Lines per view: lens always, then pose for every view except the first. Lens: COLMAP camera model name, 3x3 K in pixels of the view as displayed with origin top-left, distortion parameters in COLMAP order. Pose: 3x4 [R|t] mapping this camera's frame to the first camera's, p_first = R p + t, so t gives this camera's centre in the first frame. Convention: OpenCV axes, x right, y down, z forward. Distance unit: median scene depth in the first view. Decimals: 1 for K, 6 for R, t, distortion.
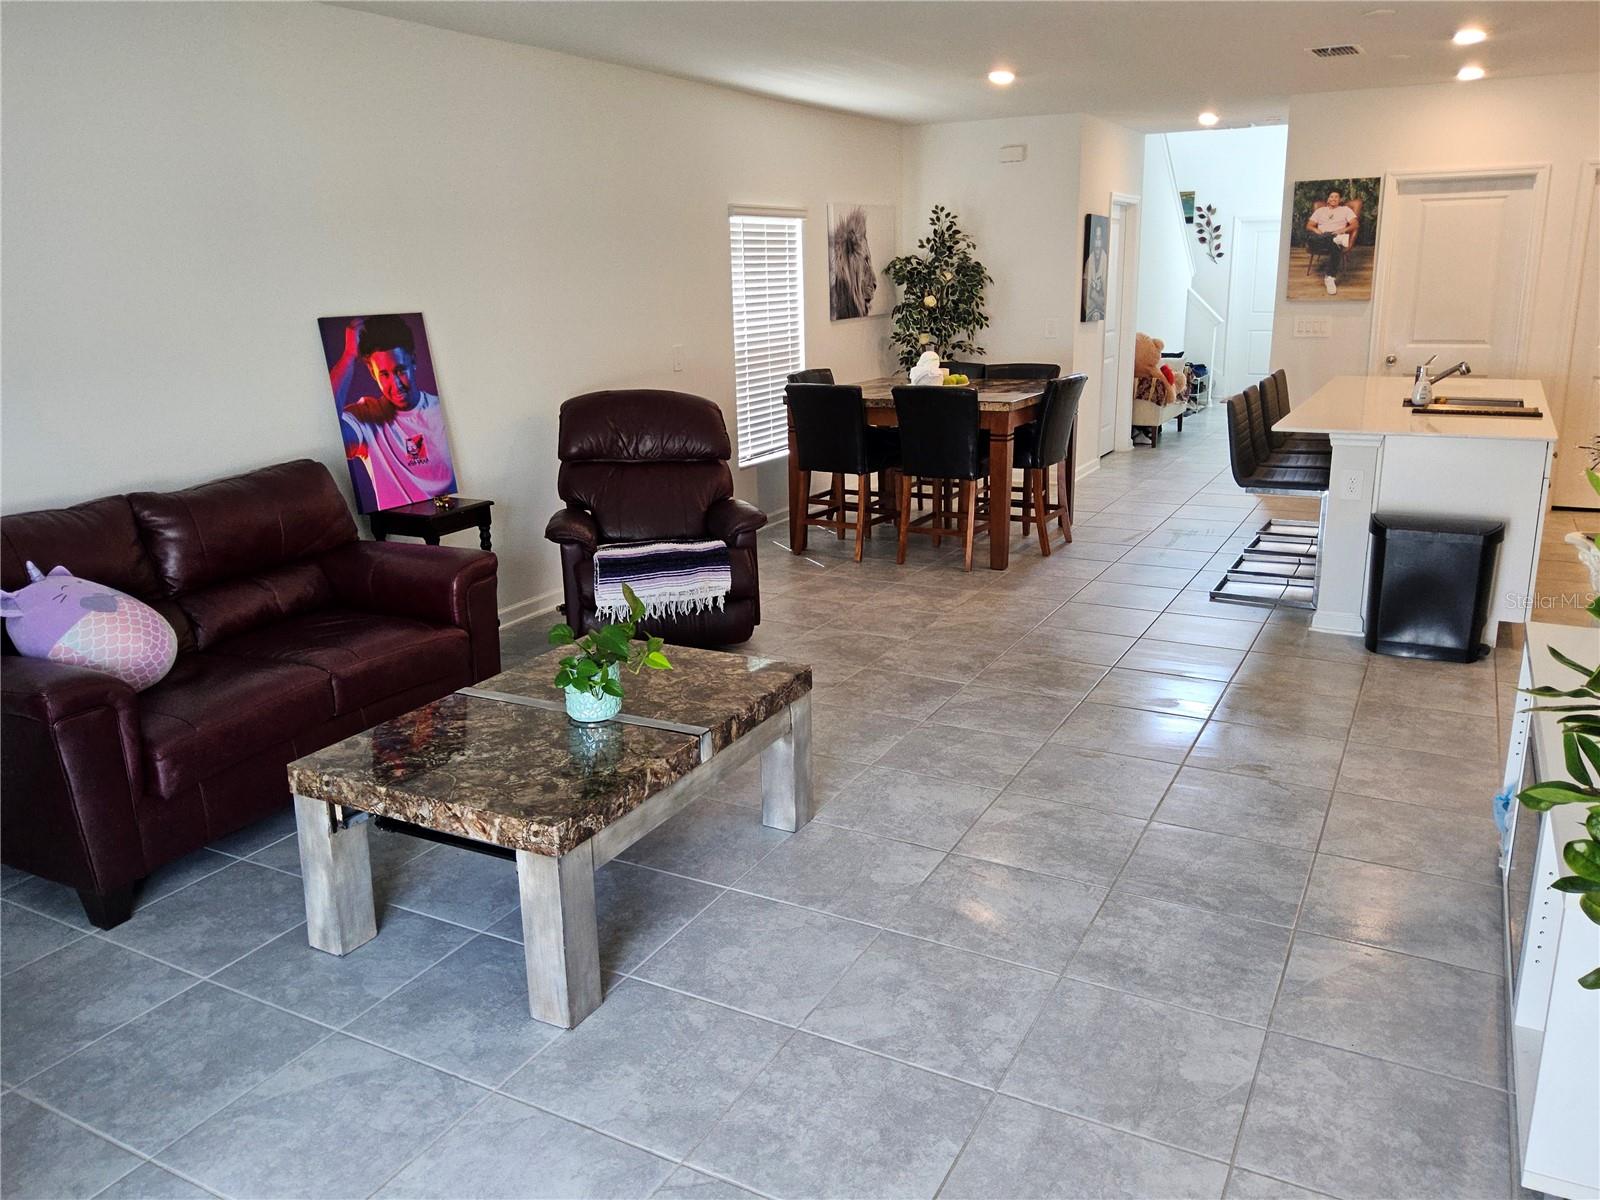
lens RADIAL K [[1217.4, 0, 799.9], [0, 1217.4, 597.6], [0, 0, 1]] dist [0.009965, -0.025919]
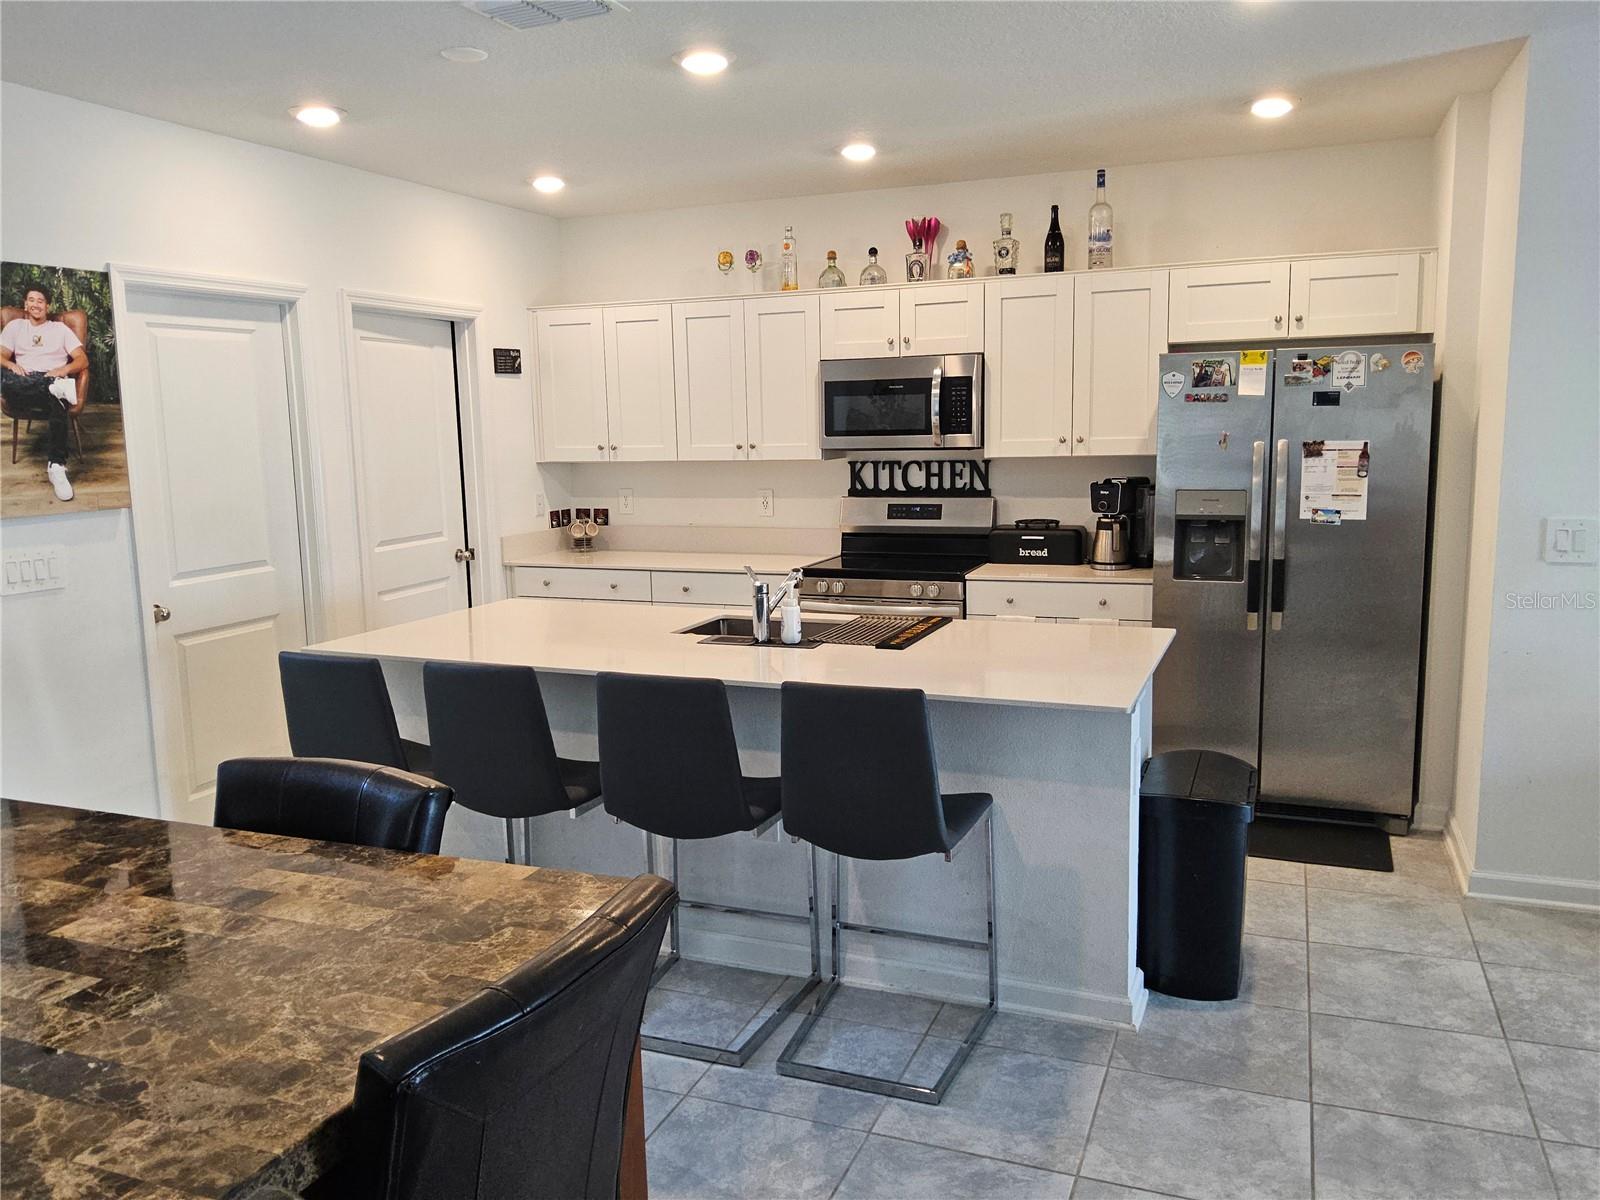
lens RADIAL K [[1217.4, 0, 793.6], [0, 1217.4, 593.4], [0, 0, 1]] dist [0.009965, -0.025919]
pose [[-0.103488, -0.118507, 0.987546, -0.071323], [0.277920, 0.949884, 0.143112, -0.206693], [-0.955013, 0.289269, -0.065366, 0.782837]]
